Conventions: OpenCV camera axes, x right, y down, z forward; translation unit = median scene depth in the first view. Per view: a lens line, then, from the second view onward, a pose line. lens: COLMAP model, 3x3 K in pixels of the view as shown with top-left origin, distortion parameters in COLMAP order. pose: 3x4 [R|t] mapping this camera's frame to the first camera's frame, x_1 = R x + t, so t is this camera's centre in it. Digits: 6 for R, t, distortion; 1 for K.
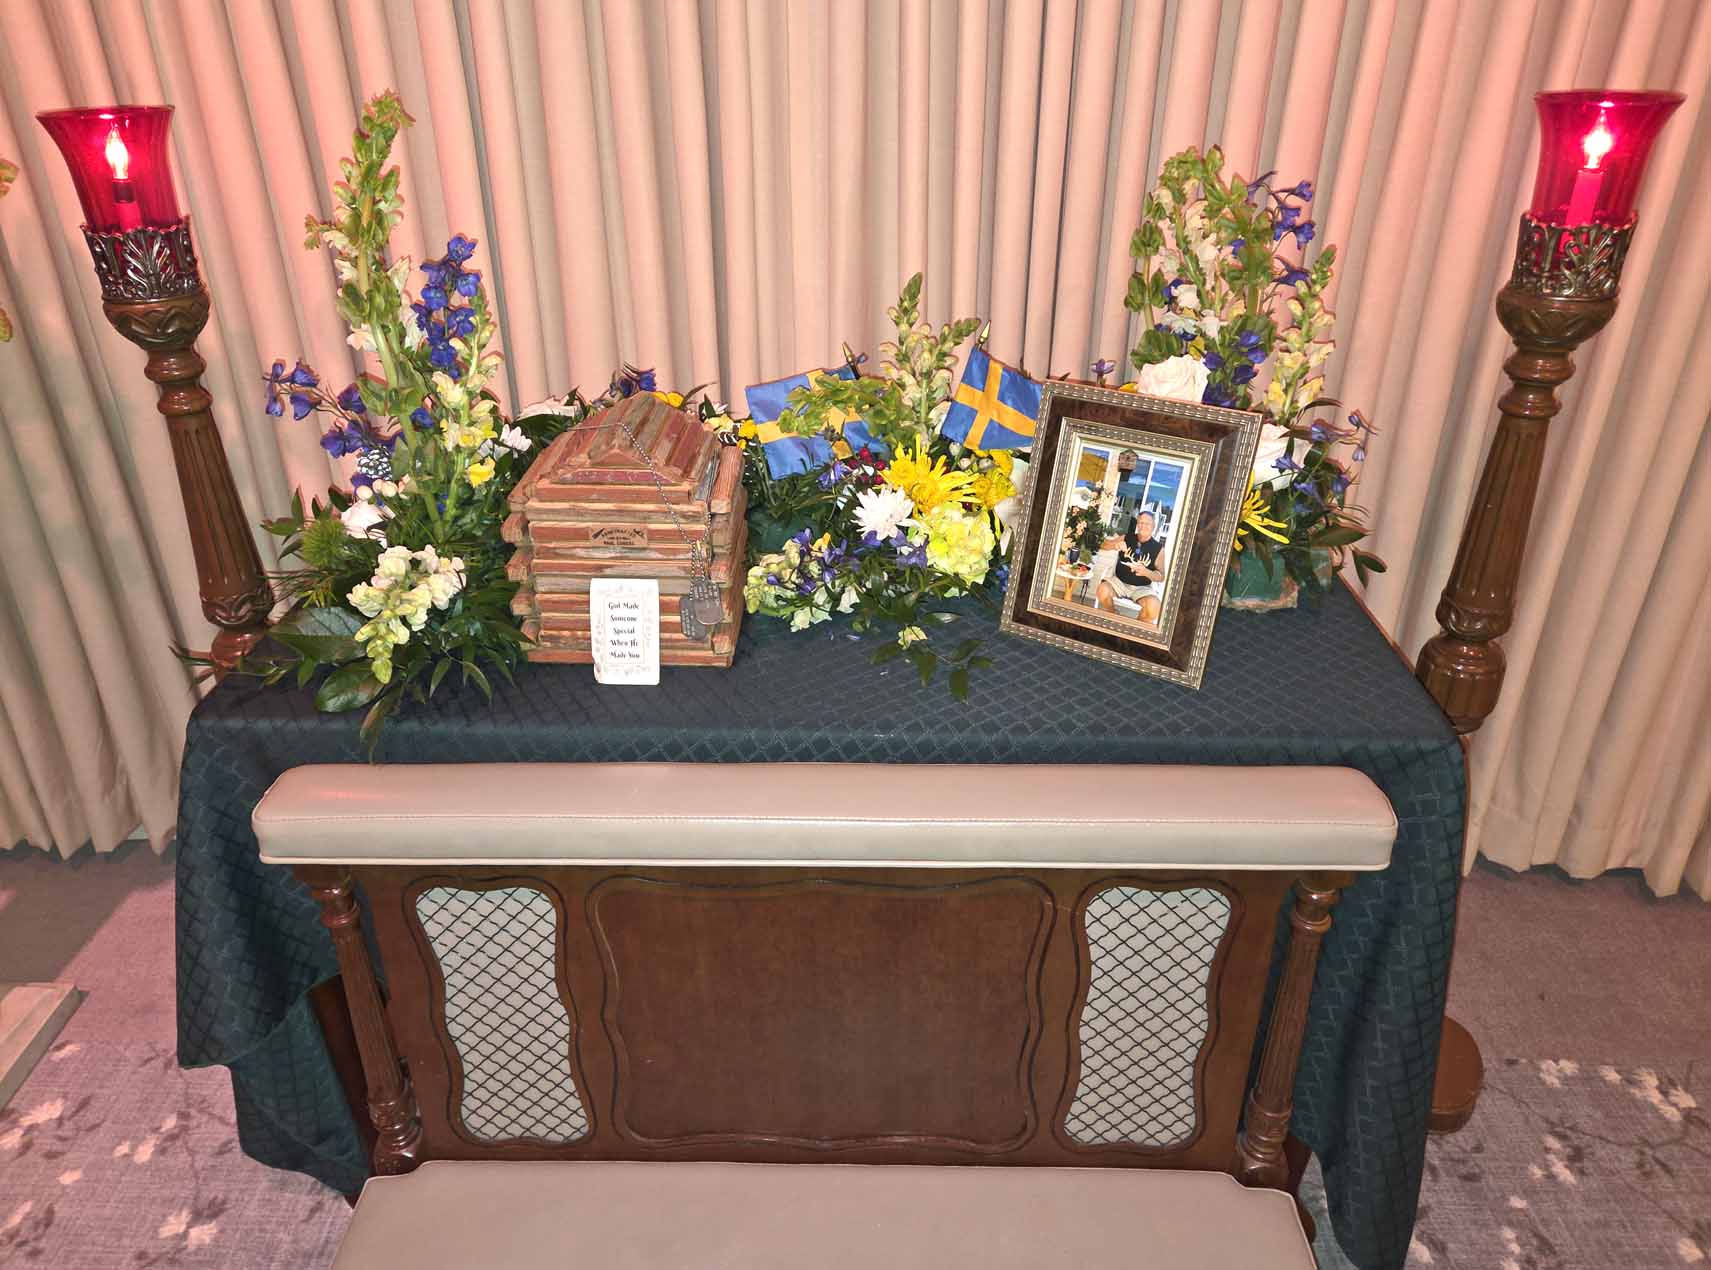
lens RADIAL K [[1153.8, 0, 828.2], [0, 1153.8, 610.7], [0, 0, 1]] dist [0.069728, -0.072680]
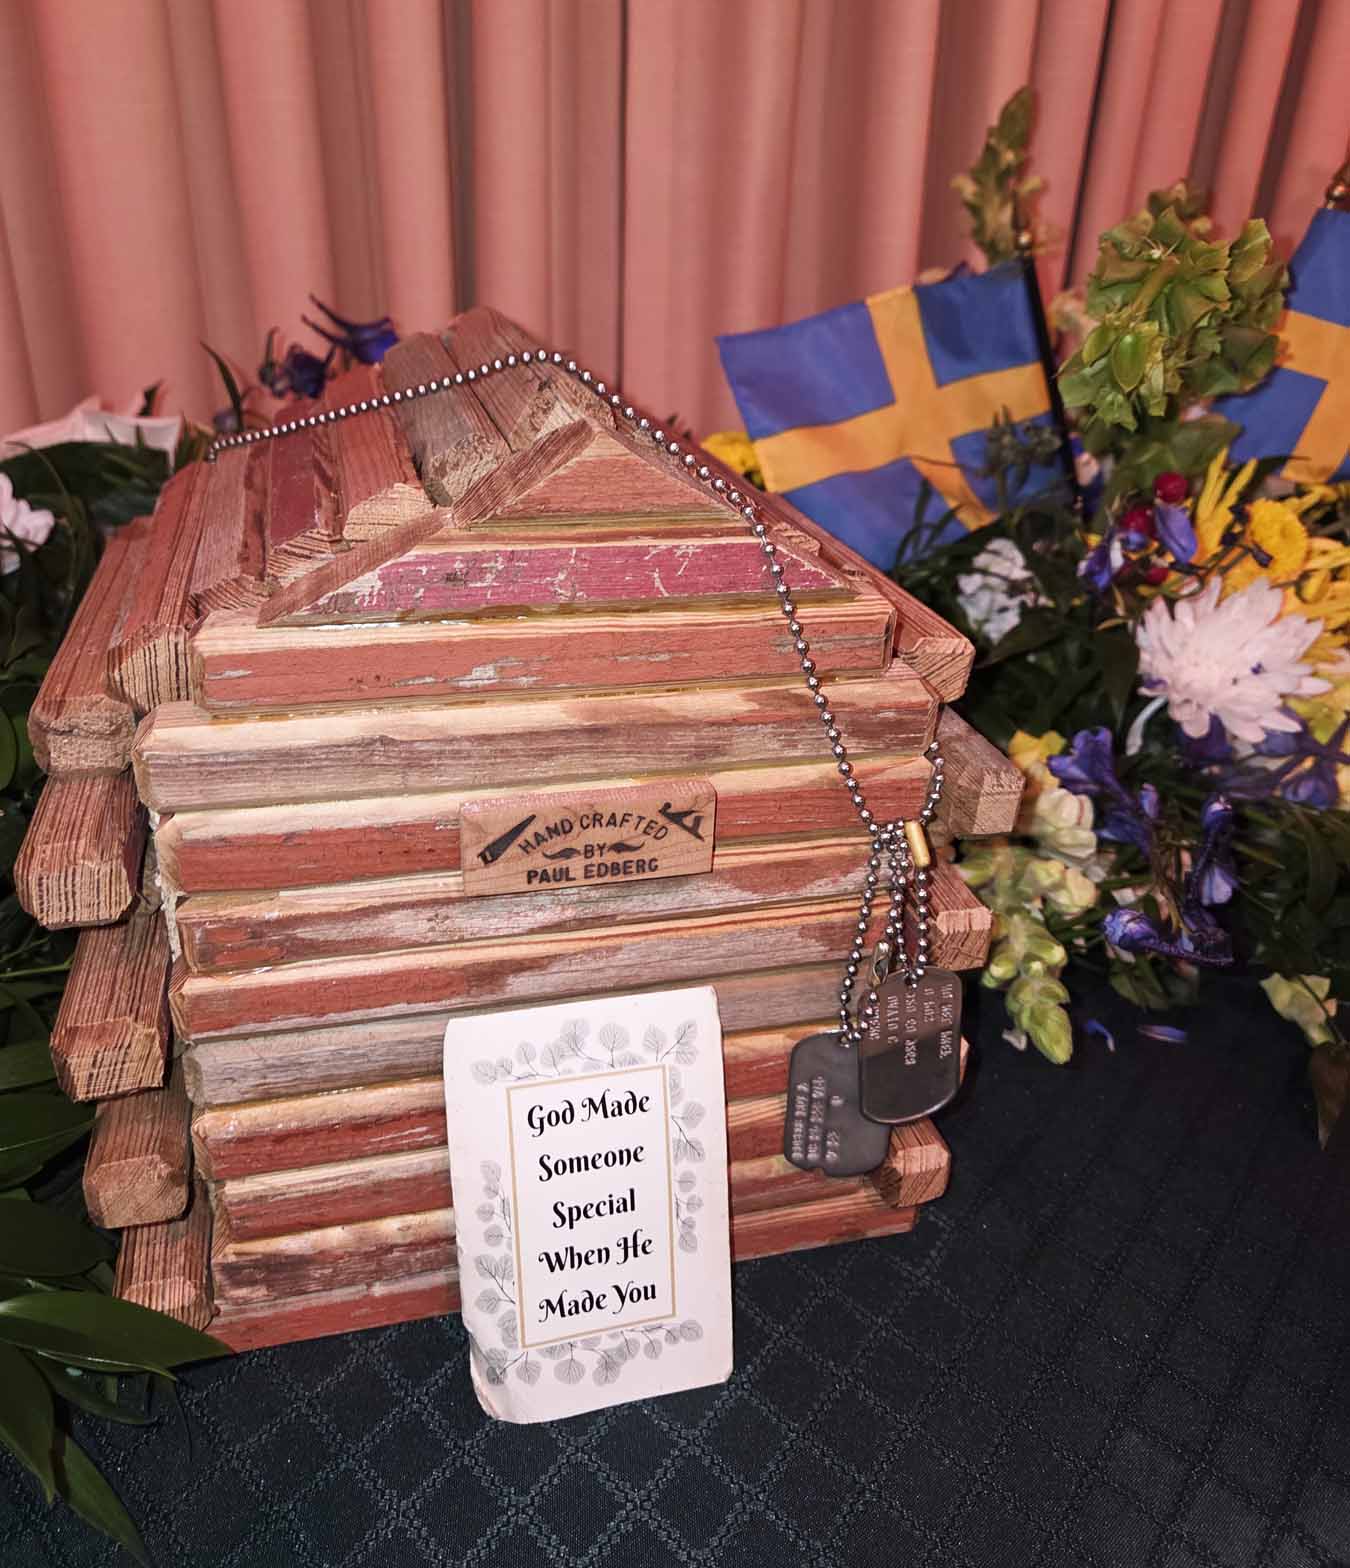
lens RADIAL K [[1222.1, 0, 679.4], [0, 1222.1, 753.7], [0, 0, 1]] dist [0.029156, -0.002268]
pose [[0.957062, -0.092955, 0.274576, -0.215571], [0.096734, 0.995310, -0.000222, -0.075066], [-0.273268, 0.026773, 0.961565, 0.718006]]
